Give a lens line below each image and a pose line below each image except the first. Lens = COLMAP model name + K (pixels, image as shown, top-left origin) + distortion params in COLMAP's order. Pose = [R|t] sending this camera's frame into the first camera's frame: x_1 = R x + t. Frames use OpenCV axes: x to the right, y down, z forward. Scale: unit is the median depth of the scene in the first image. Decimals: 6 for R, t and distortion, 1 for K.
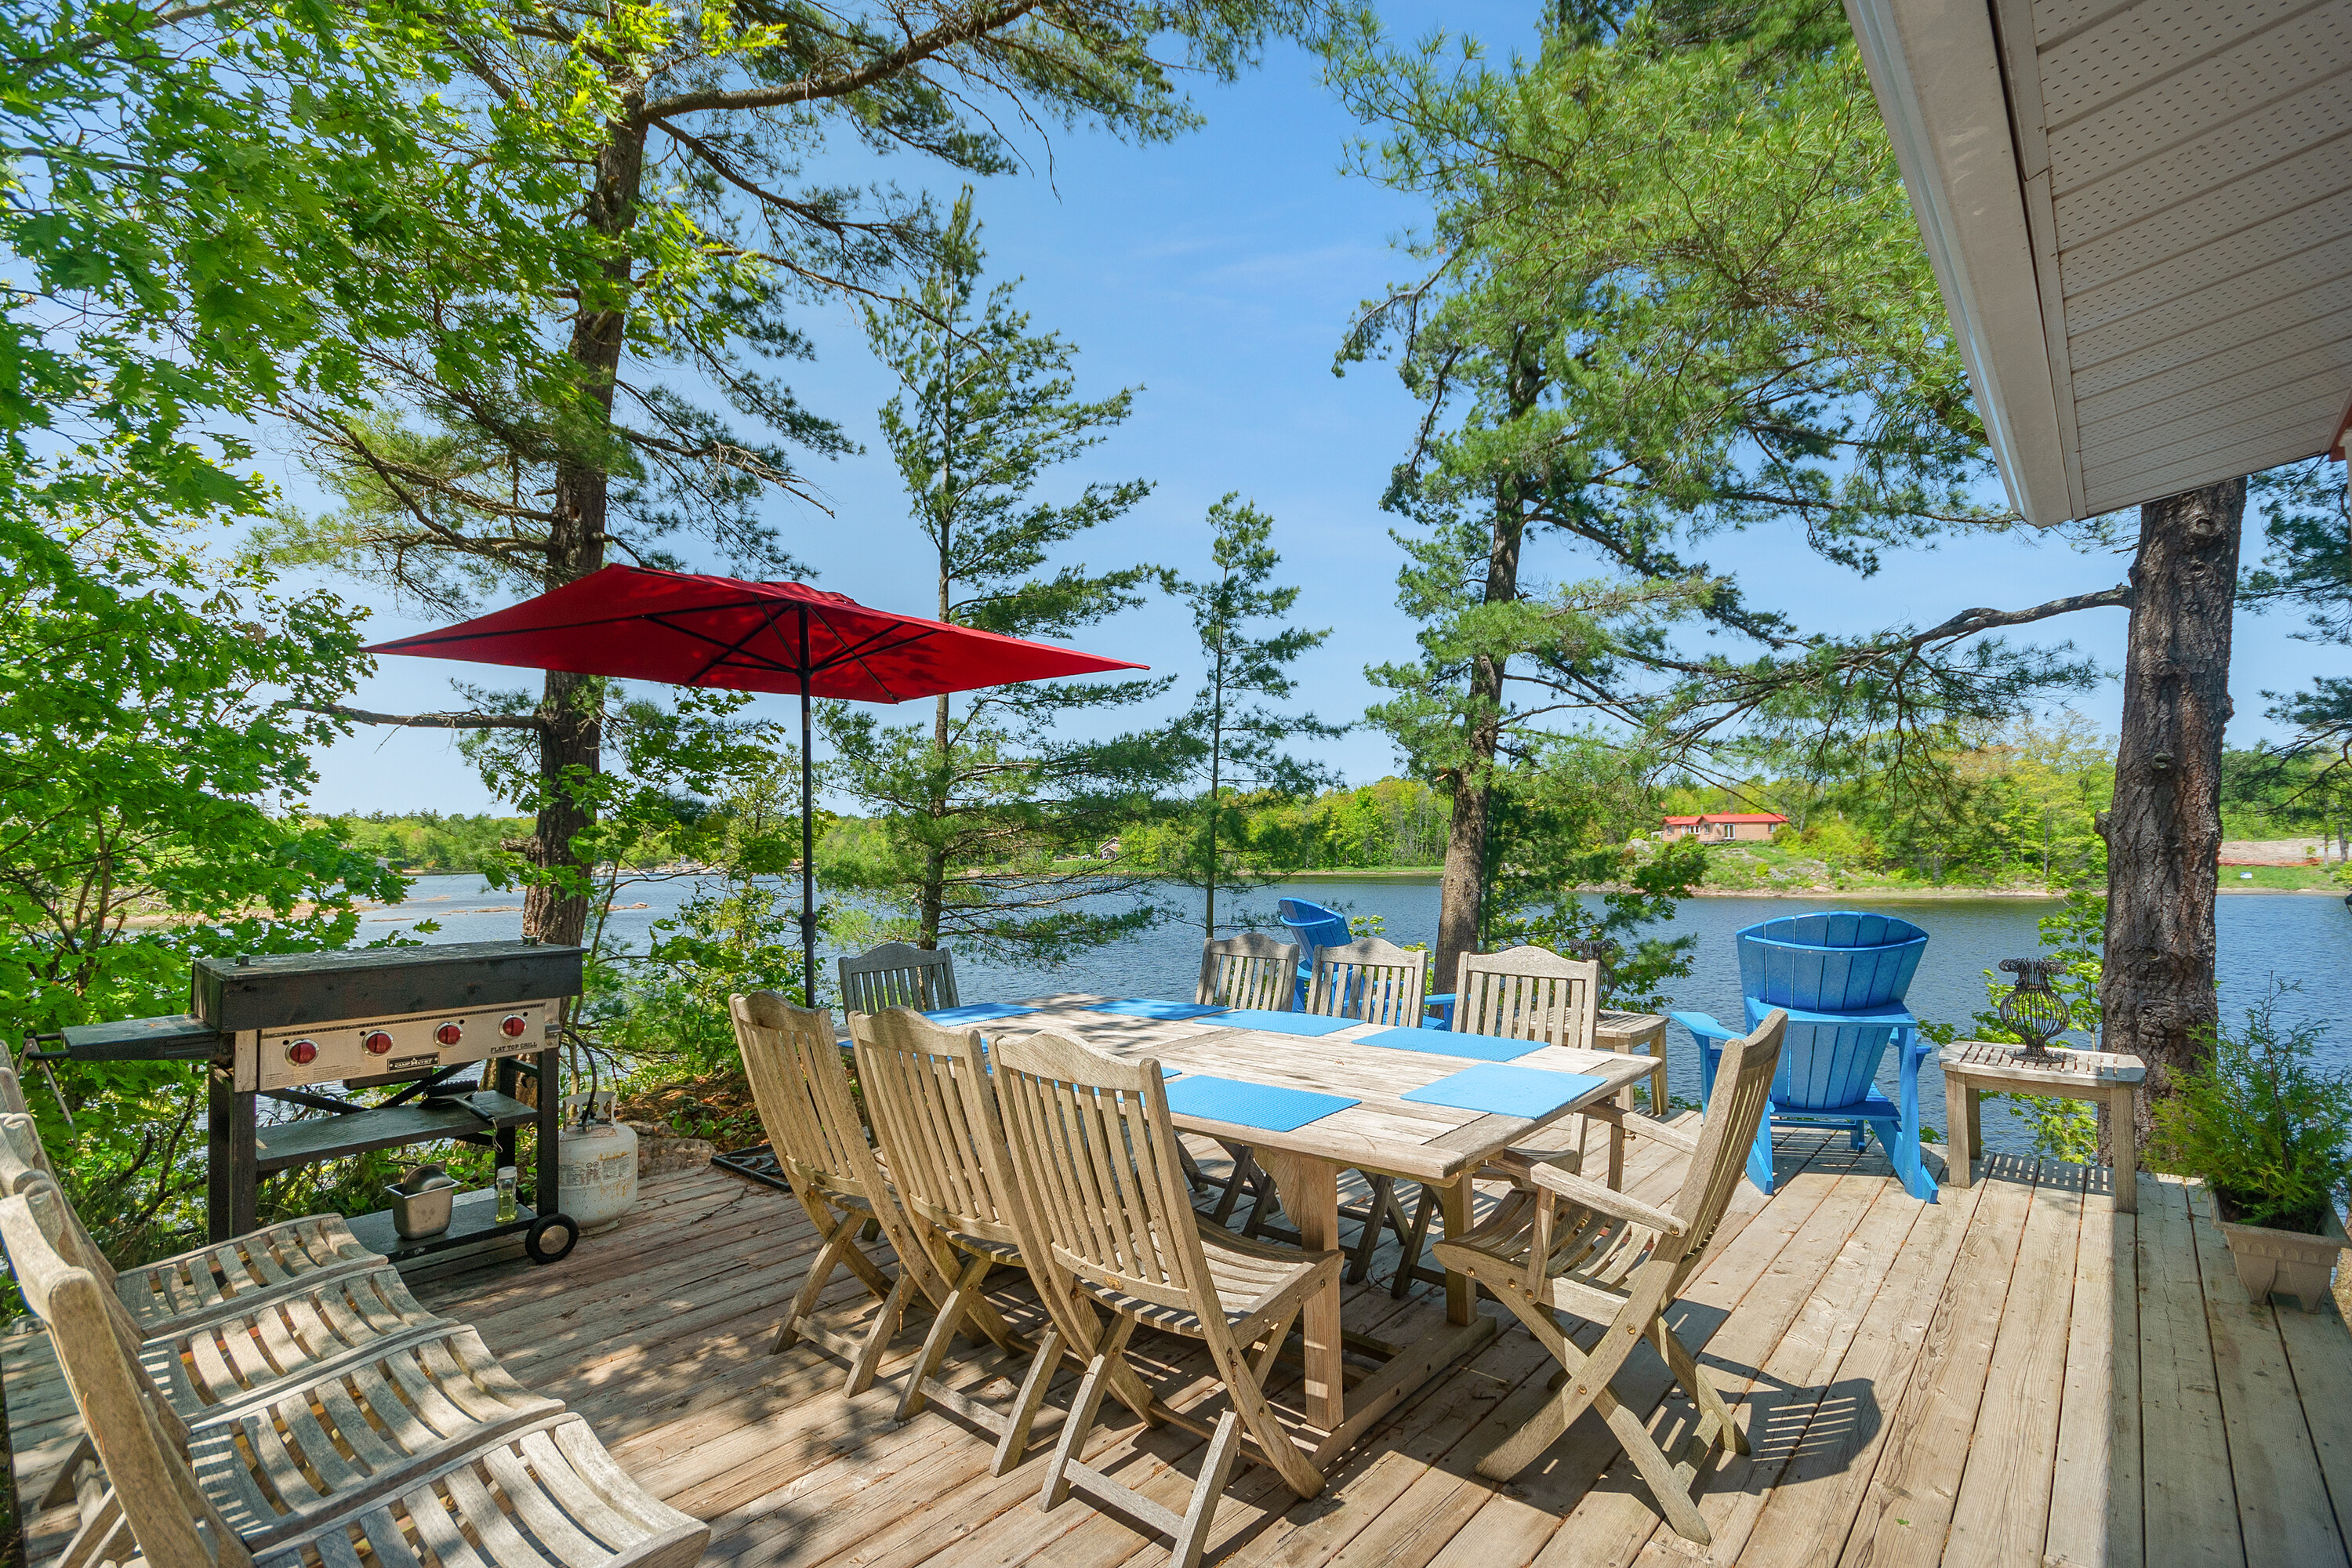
lens RADIAL K [[1071.2, 0, 1180.6], [0, 1071.2, 779.3], [0, 0, 1]] dist [-0.000203, -0.009871]
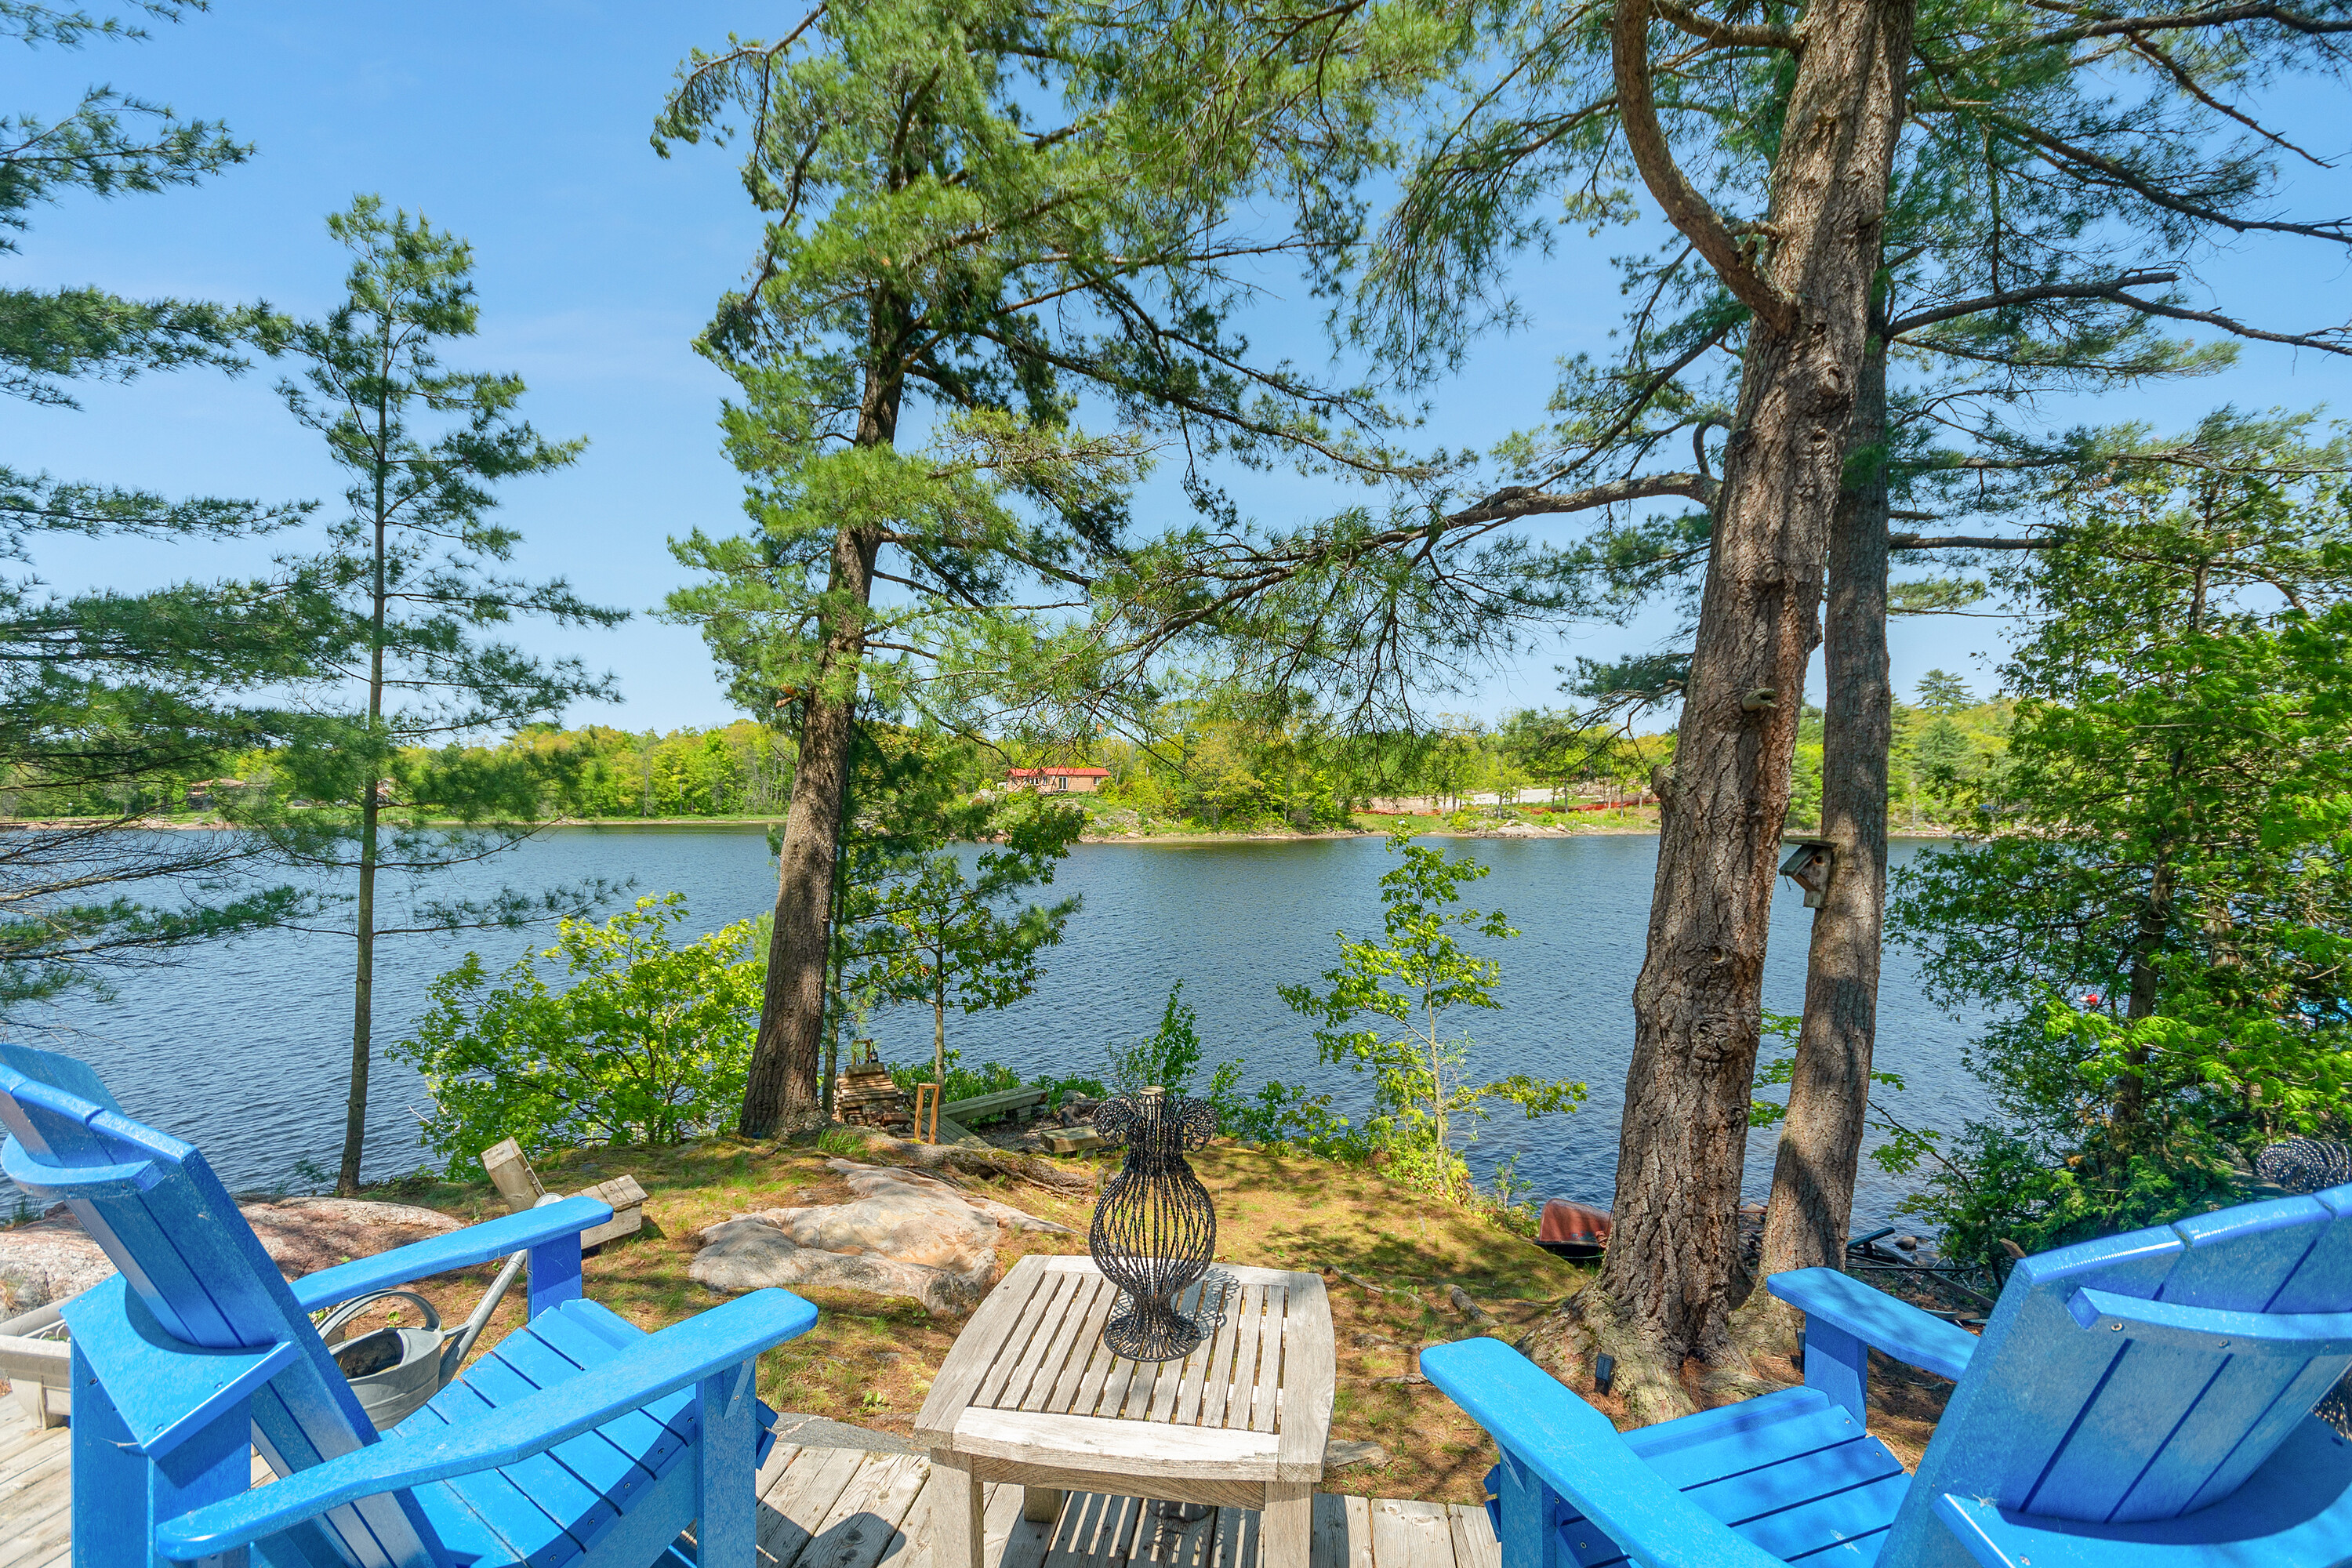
lens RADIAL K [[1042.5, 0, 1163.3], [0, 1042.5, 792.2], [0, 0, 1]] dist [-0.002843, -0.009392]
pose [[0.840353, 0.013049, 0.541882, 0.079208], [-0.045888, 0.997834, 0.047135, 0.013530], [-0.540093, -0.064476, 0.839132, 0.258760]]
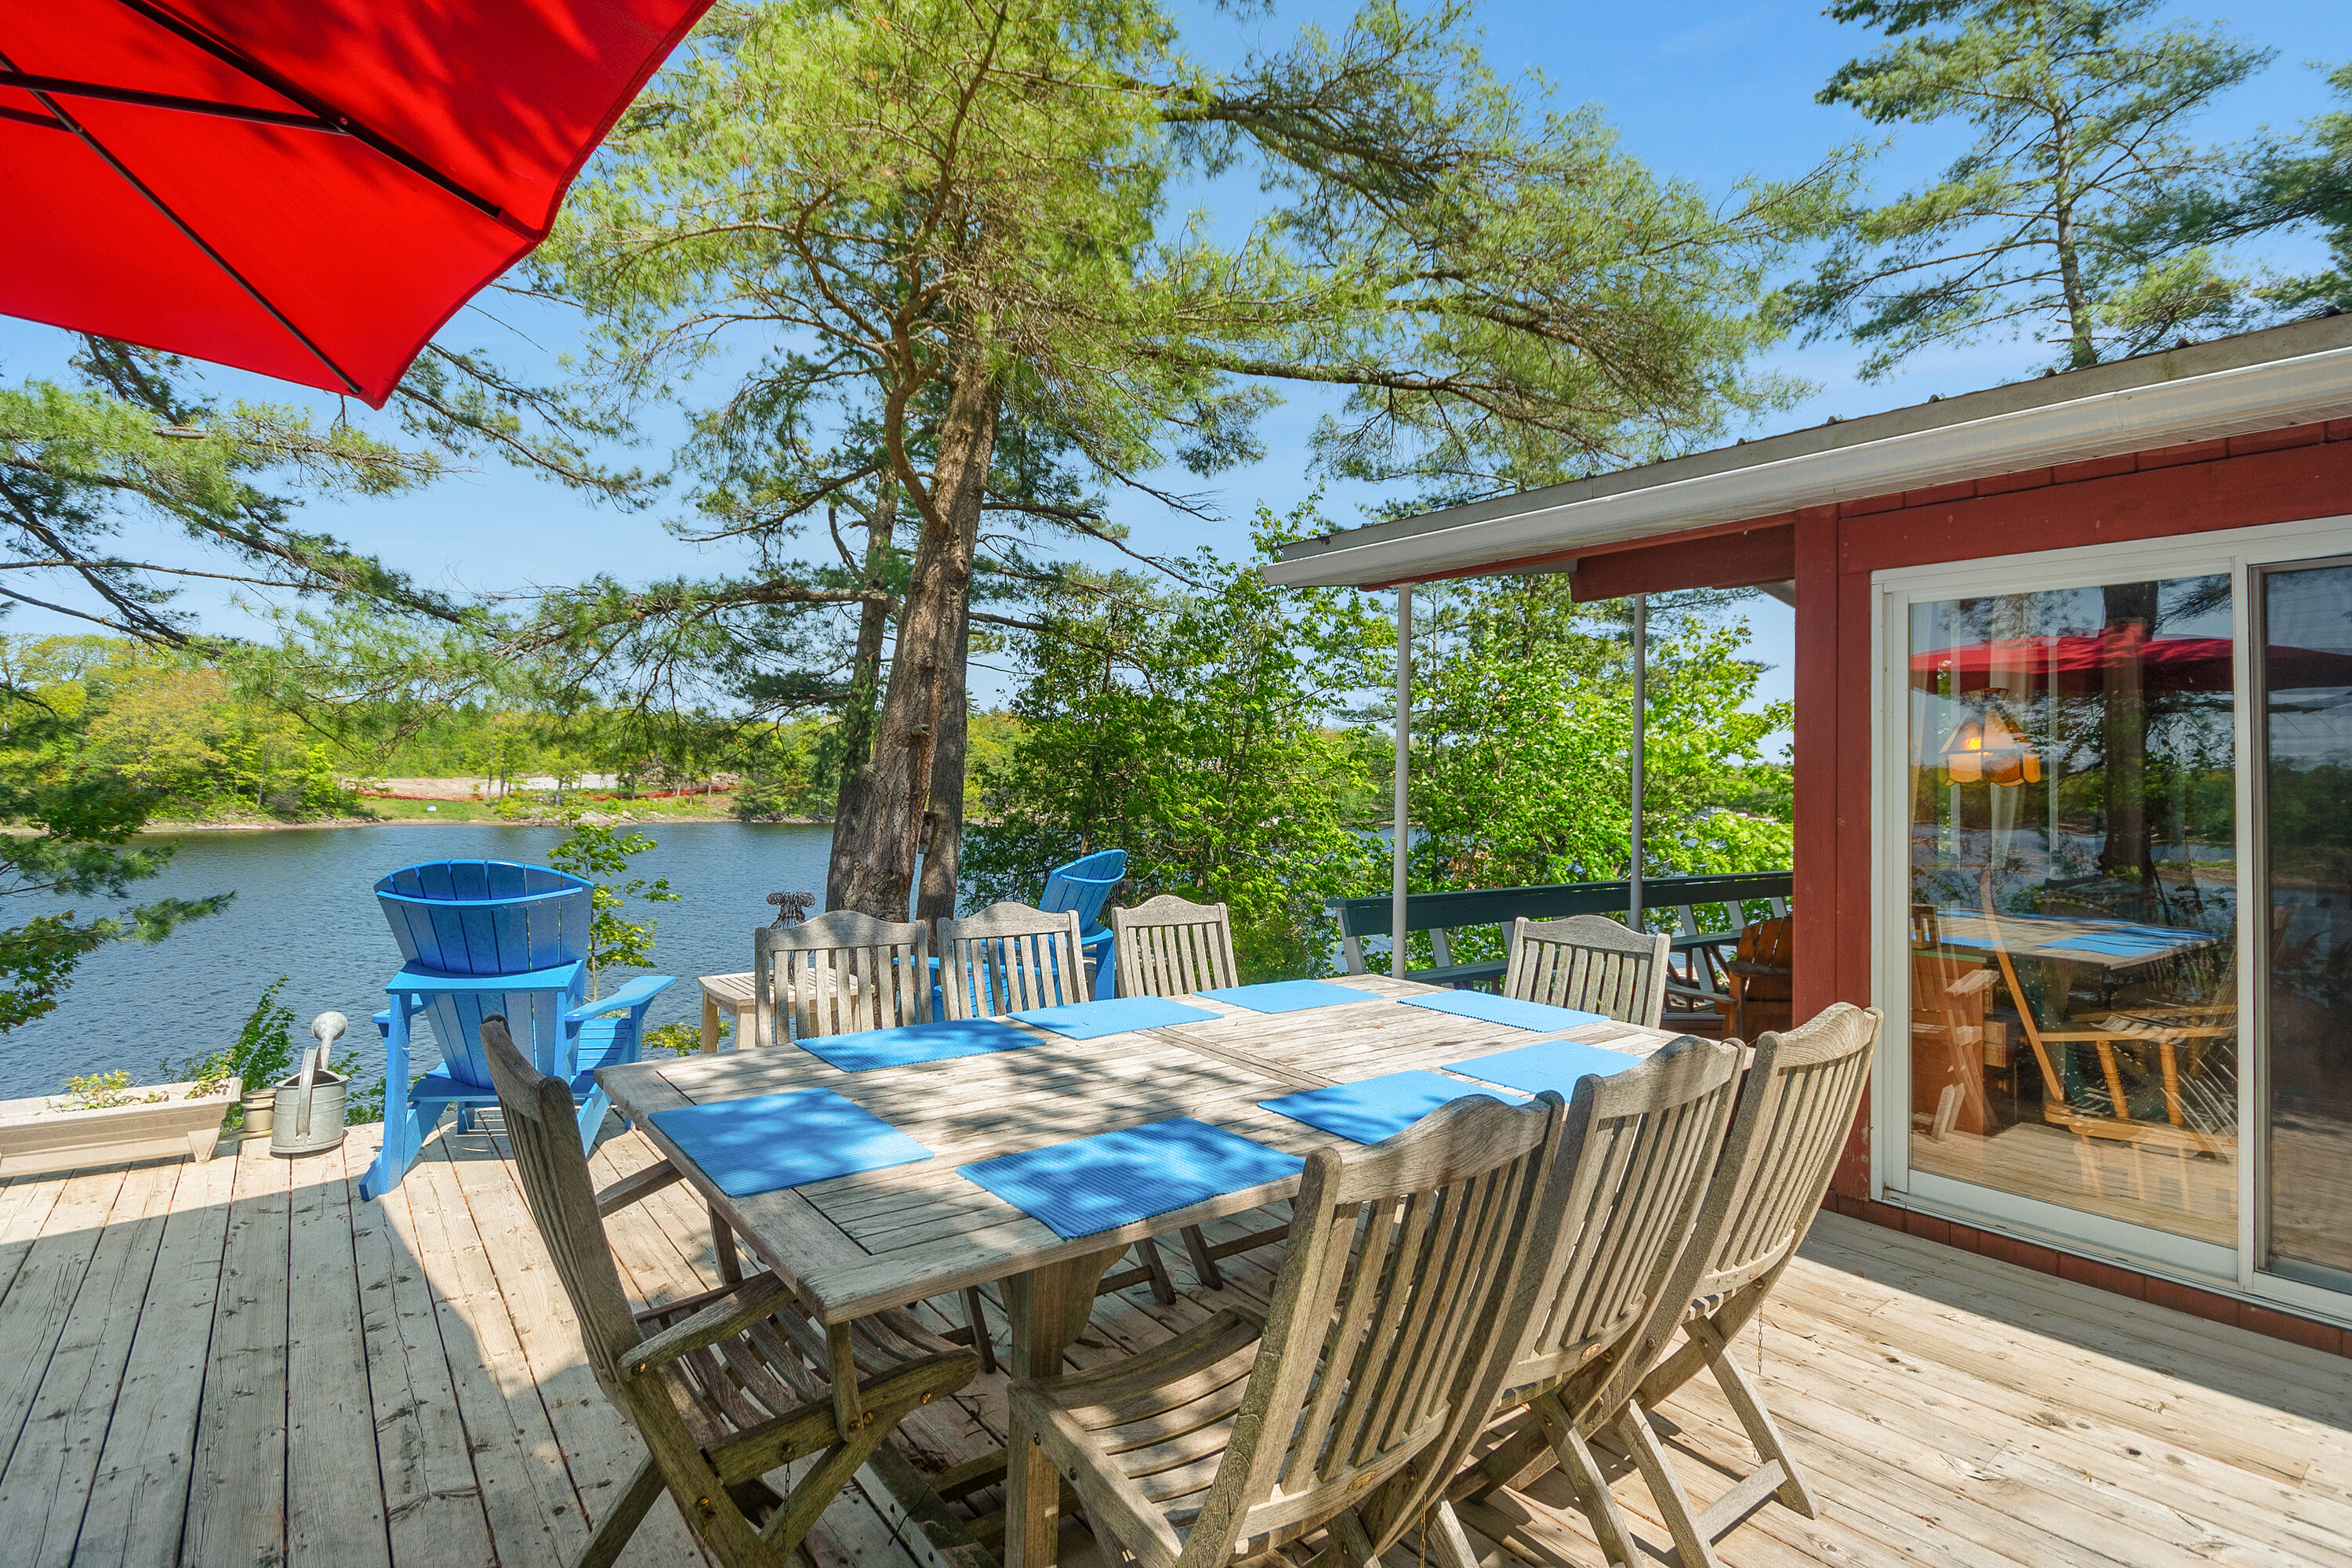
lens RADIAL K [[1084.7, 0, 1148.5], [0, 1084.7, 748.1], [0, 0, 1]] dist [-0.000238, -0.014879]
pose [[0.176607, 0.056664, 0.982649, -0.153391], [-0.090817, 0.995021, -0.041055, 0.015273], [-0.980083, -0.081990, 0.180874, 0.198045]]
